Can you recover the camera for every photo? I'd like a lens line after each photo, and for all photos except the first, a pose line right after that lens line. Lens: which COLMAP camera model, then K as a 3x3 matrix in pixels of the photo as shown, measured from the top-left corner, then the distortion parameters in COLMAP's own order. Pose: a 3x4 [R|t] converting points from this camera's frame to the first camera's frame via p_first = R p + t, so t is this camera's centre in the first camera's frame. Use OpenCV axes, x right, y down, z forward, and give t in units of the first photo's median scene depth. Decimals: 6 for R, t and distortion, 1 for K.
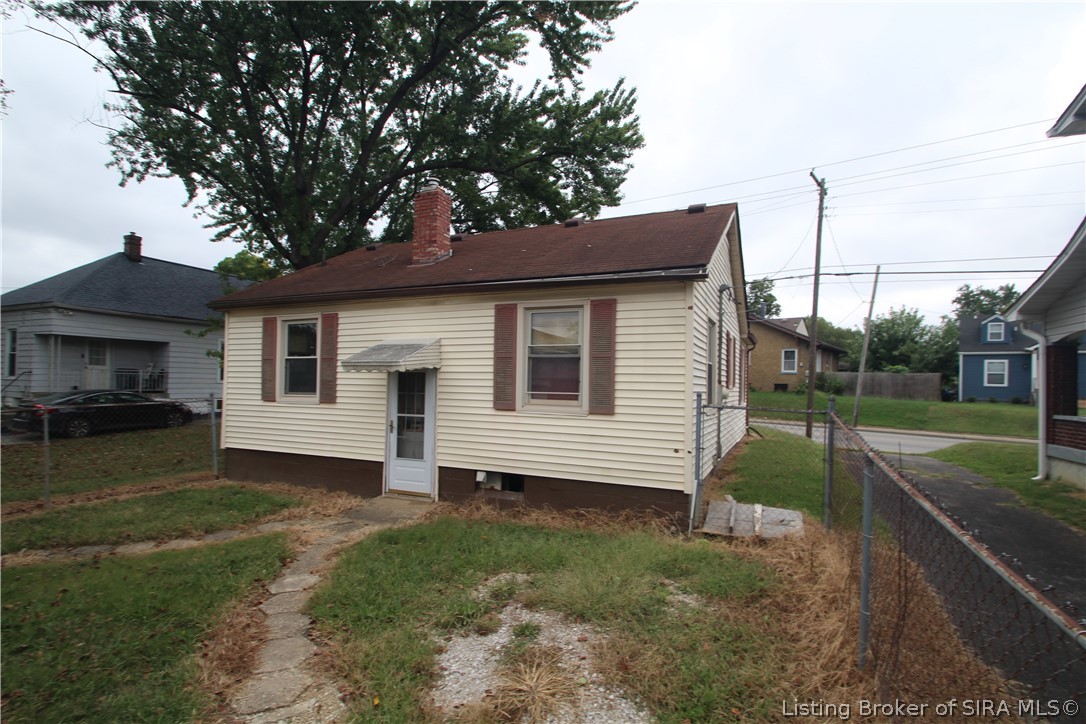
lens RADIAL K [[523.6, 0, 544.5], [0, 523.6, 382.4], [0, 0, 1]] dist [-0.001445, -0.013507]
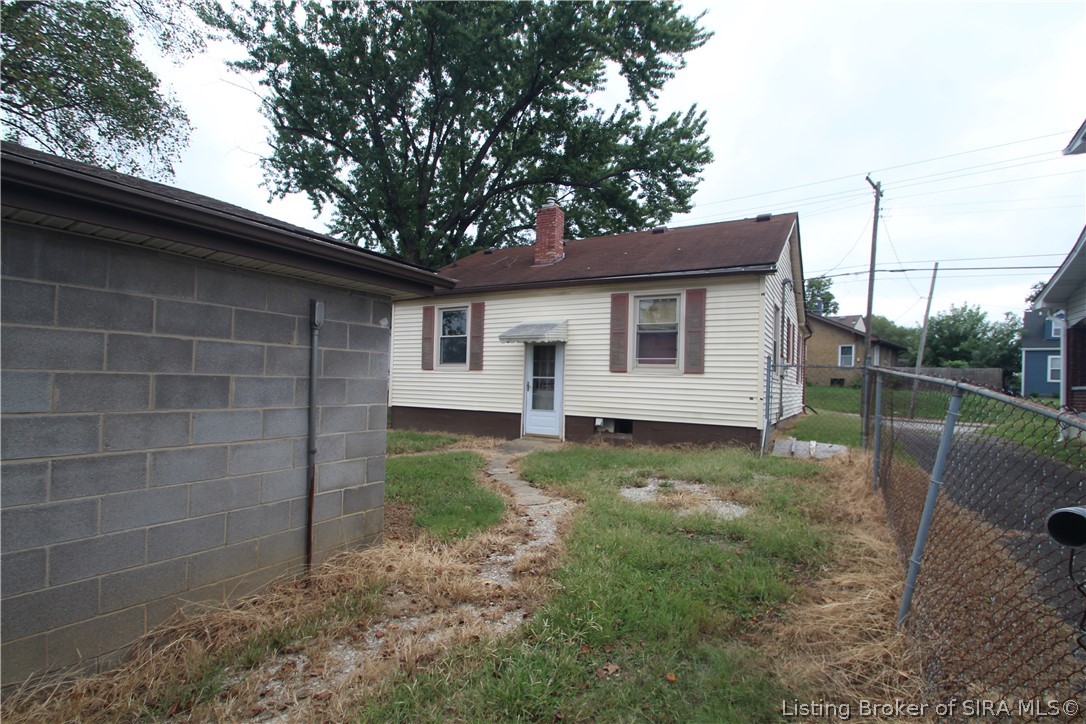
lens RADIAL K [[523.6, 0, 544.5], [0, 523.6, 382.4], [0, 0, 1]] dist [-0.001445, -0.013507]
pose [[0.995972, 0.009415, -0.089164, -0.073356], [-0.009536, 0.999954, -0.000930, 0.041856], [0.089151, 0.001776, 0.996017, -0.182723]]
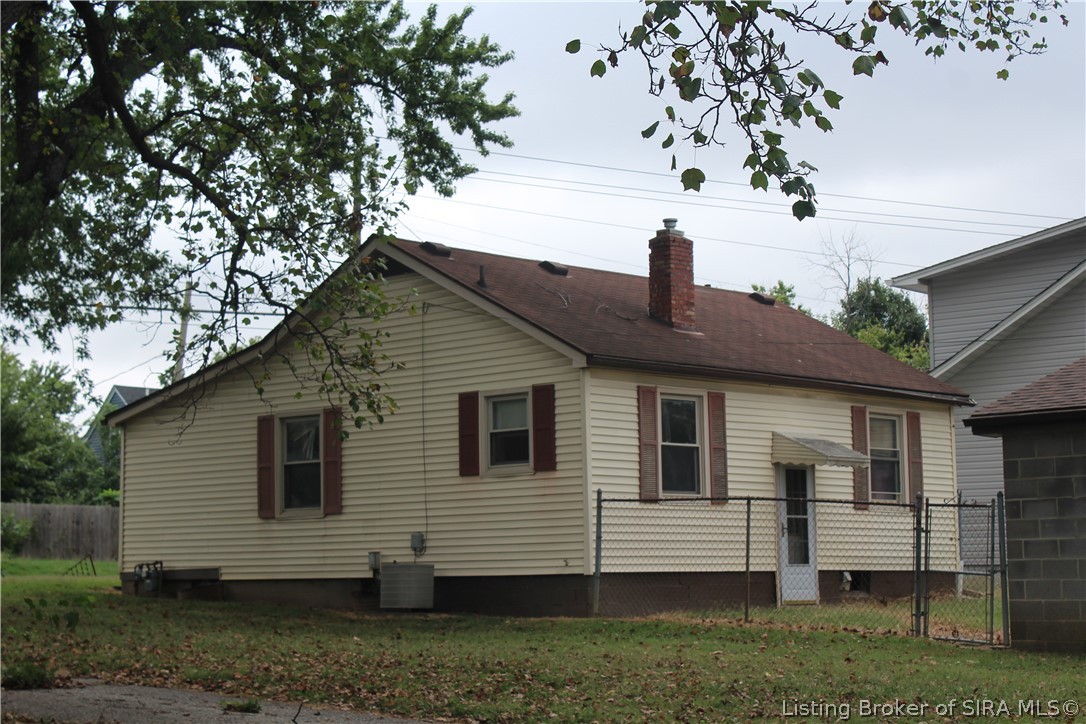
lens RADIAL K [[2064.8, 0, 543.0], [0, 2064.8, 362.0], [0, 0, 1]] dist [-0.000466, -0.026276]
pose [[0.316079, 0.080544, 0.945308, -2.091116], [0.009926, 0.996055, -0.088186, 0.058884], [-0.948681, 0.037257, 0.314032, 0.154987]]
